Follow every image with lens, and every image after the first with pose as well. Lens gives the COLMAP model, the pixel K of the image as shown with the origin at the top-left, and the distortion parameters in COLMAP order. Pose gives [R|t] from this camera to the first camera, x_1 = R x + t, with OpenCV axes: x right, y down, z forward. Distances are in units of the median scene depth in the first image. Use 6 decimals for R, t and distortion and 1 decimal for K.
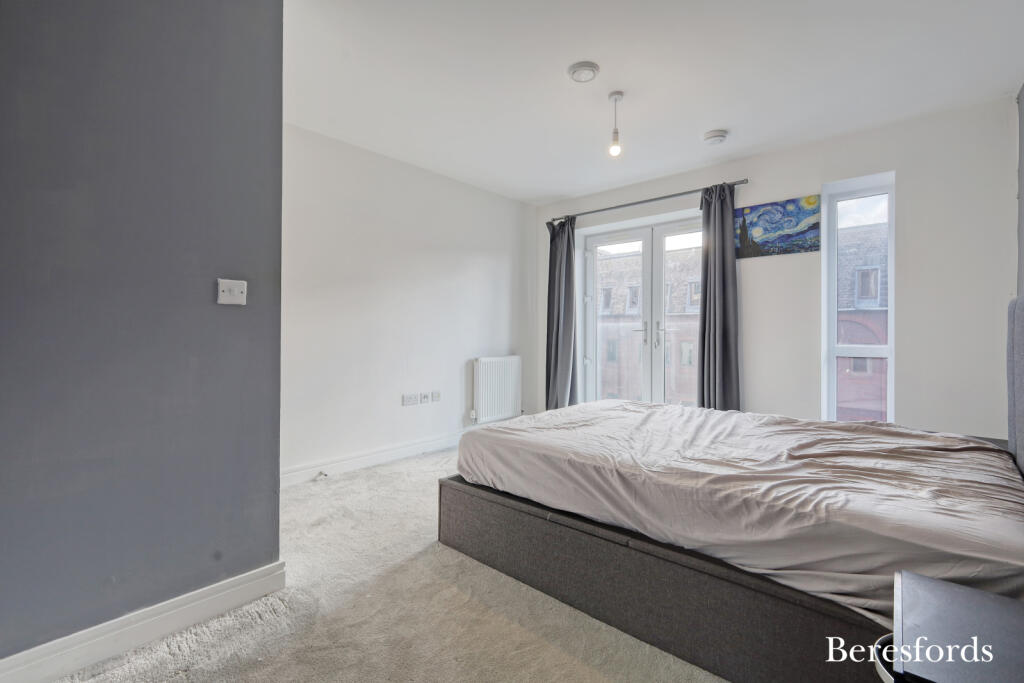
lens RADIAL K [[431.6, 0, 512.6], [0, 431.6, 331.5], [0, 0, 1]] dist [-0.001276, -0.000007]
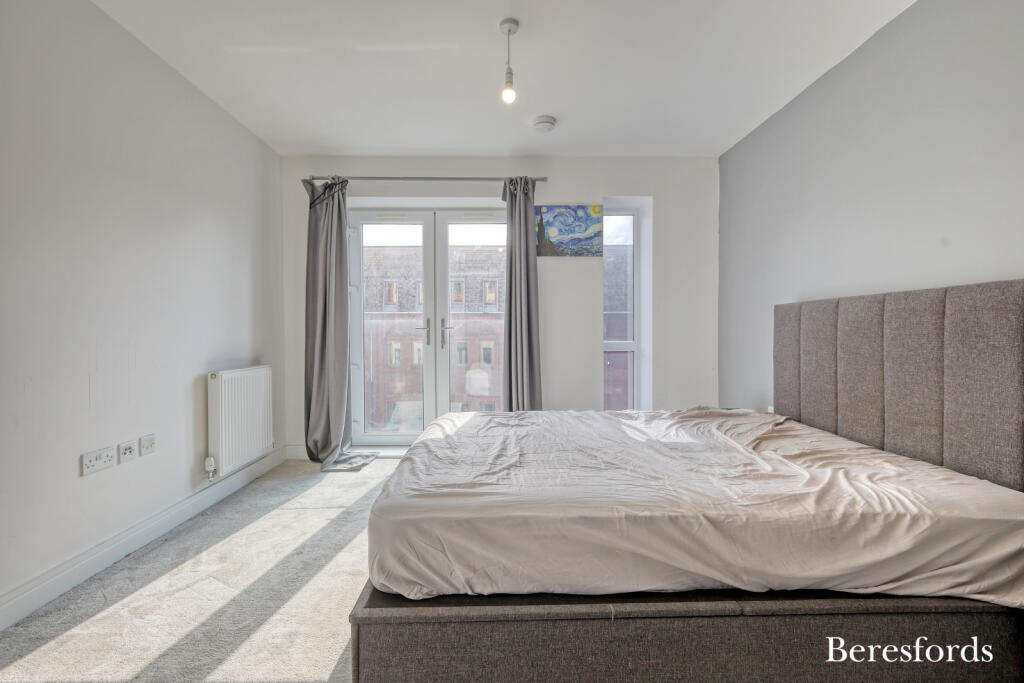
lens RADIAL K [[446.1, 0, 512.0], [0, 446.1, 341.5], [0, 0, 1]] dist [0.000407, 0.000149]
pose [[0.753867, -0.016921, 0.656809, -0.206765], [0.001800, 0.999718, 0.023689, 0.003013], [-0.657025, -0.016676, 0.753685, 0.269195]]
